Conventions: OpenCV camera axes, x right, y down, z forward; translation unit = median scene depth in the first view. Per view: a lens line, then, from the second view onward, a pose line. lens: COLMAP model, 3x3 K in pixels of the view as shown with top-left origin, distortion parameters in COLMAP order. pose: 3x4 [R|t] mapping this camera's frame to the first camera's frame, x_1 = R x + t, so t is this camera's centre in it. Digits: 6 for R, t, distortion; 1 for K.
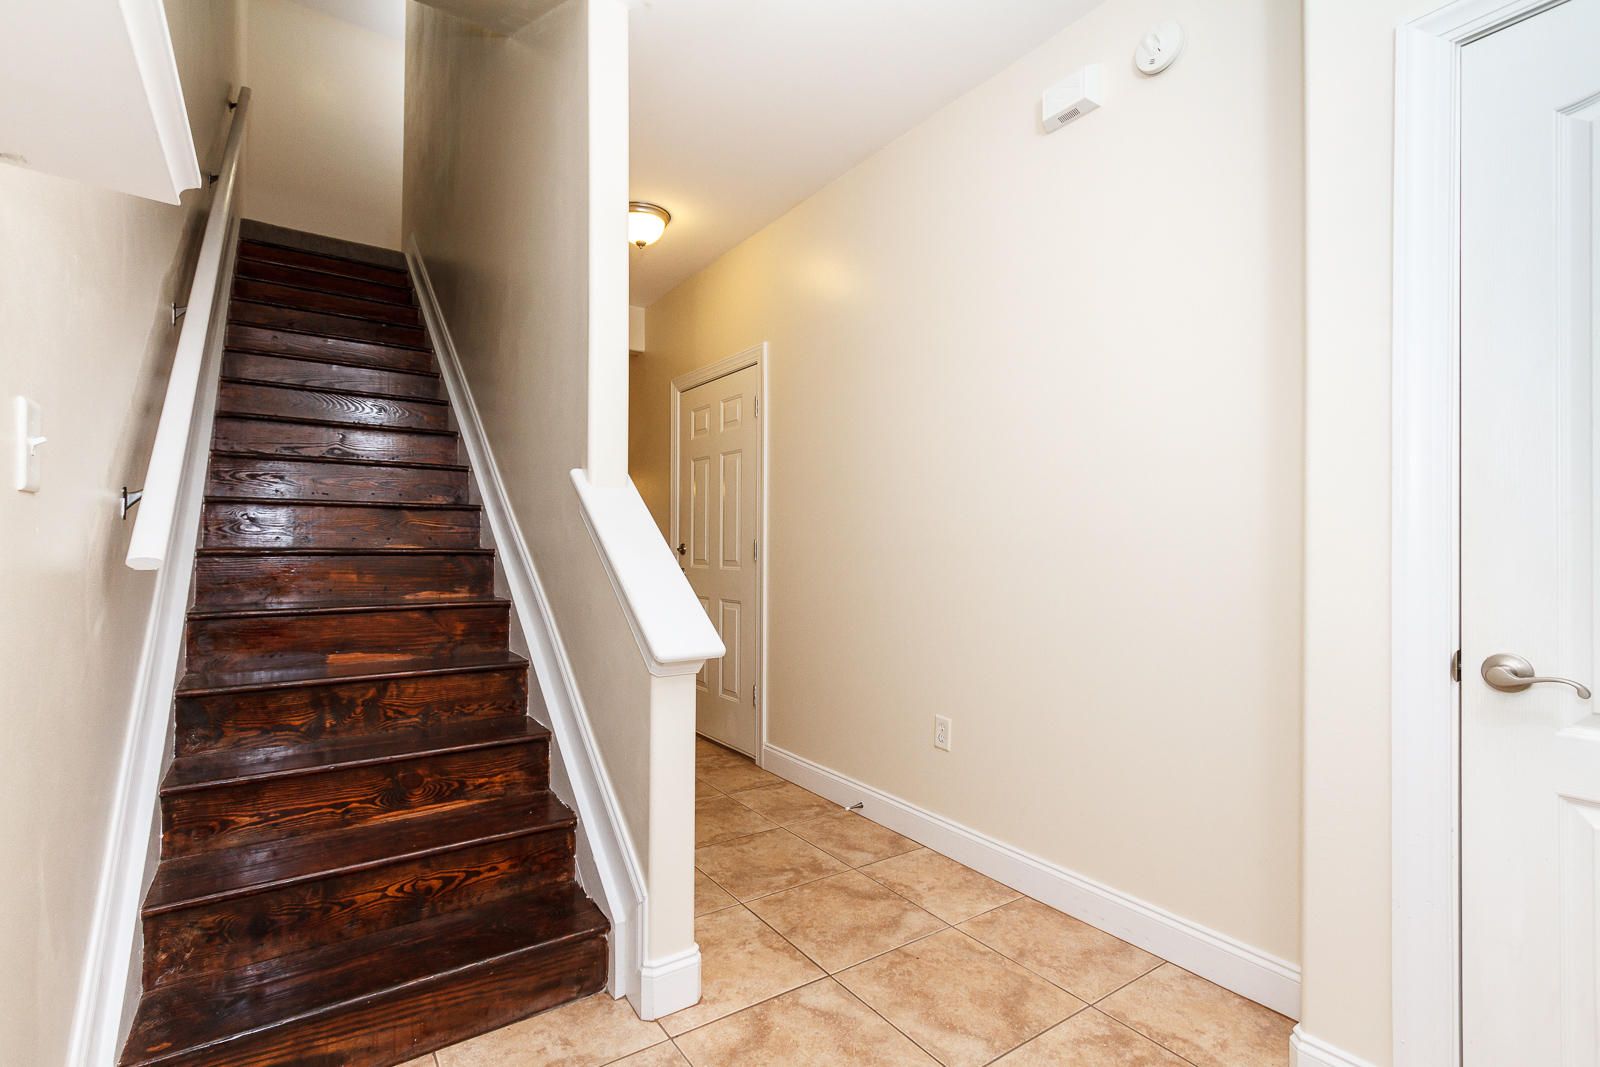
lens RADIAL K [[737.7, 0, 790.6], [0, 737.7, 538.9], [0, 0, 1]] dist [-0.001487, -0.000554]
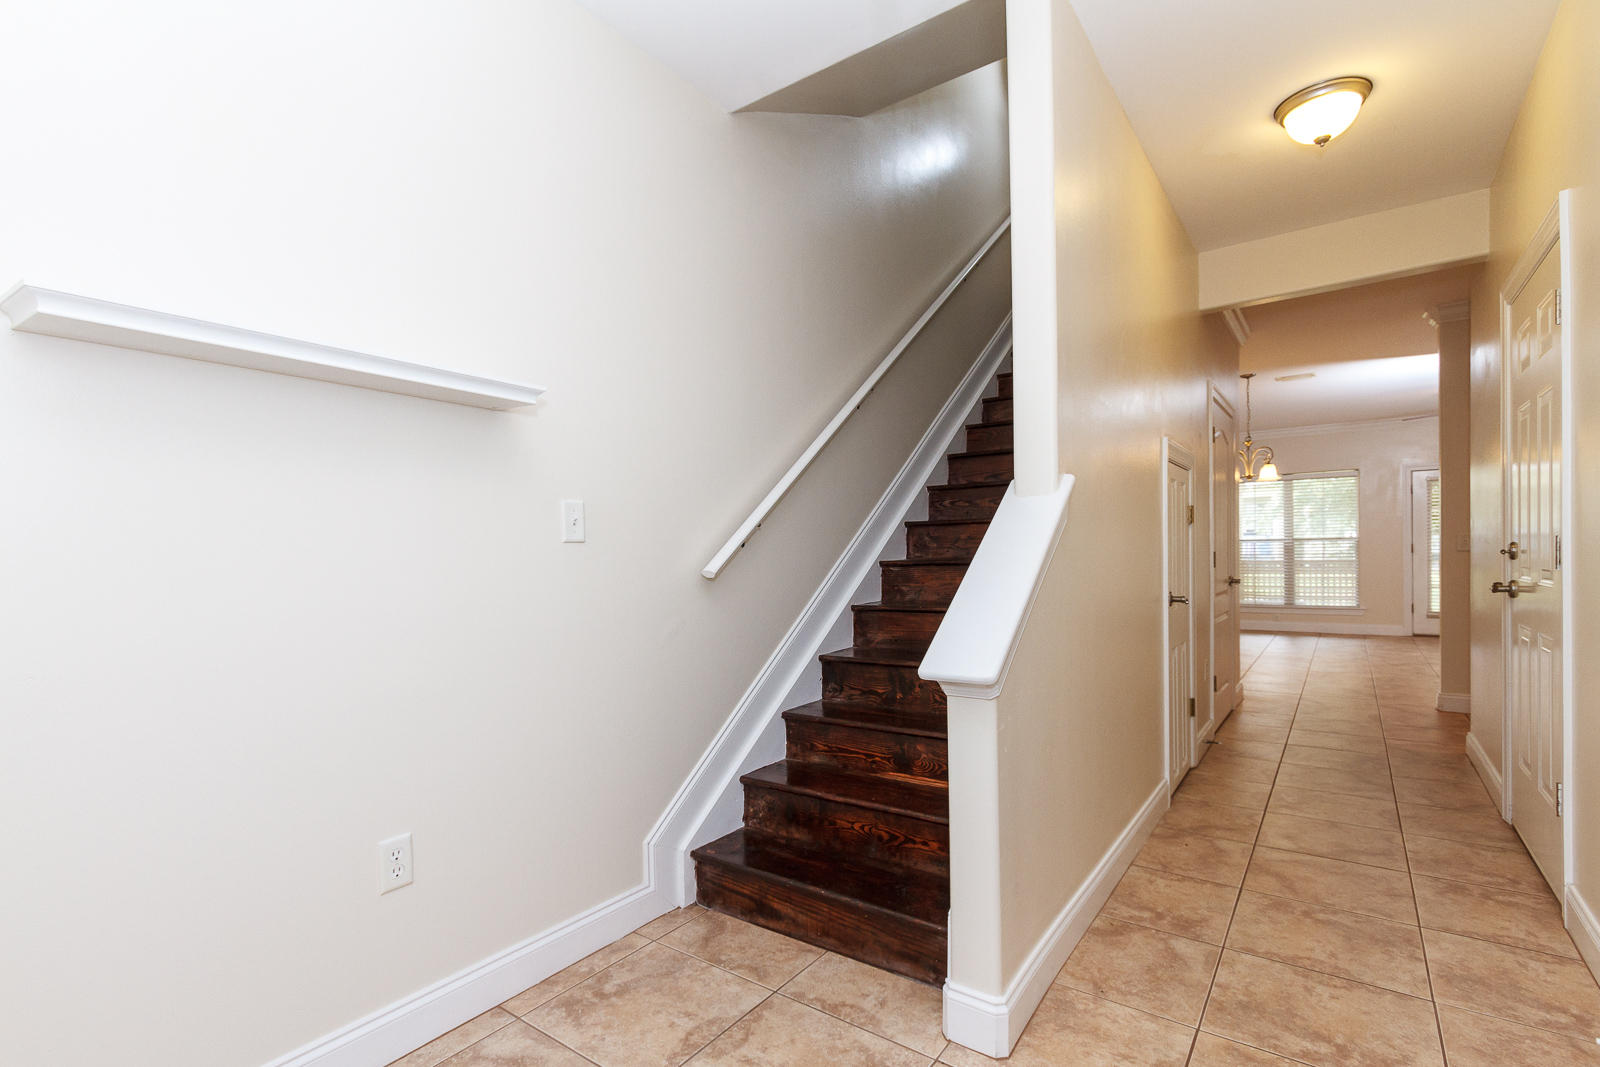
lens RADIAL K [[751.0, 0, 796.0], [0, 751.0, 563.2], [0, 0, 1]] dist [0.000365, 0.000304]
pose [[0.332444, 0.001237, -0.943122, 0.639985], [0.025268, 0.999628, 0.010218, -0.003064], [0.942784, -0.027228, 0.332289, 0.447793]]
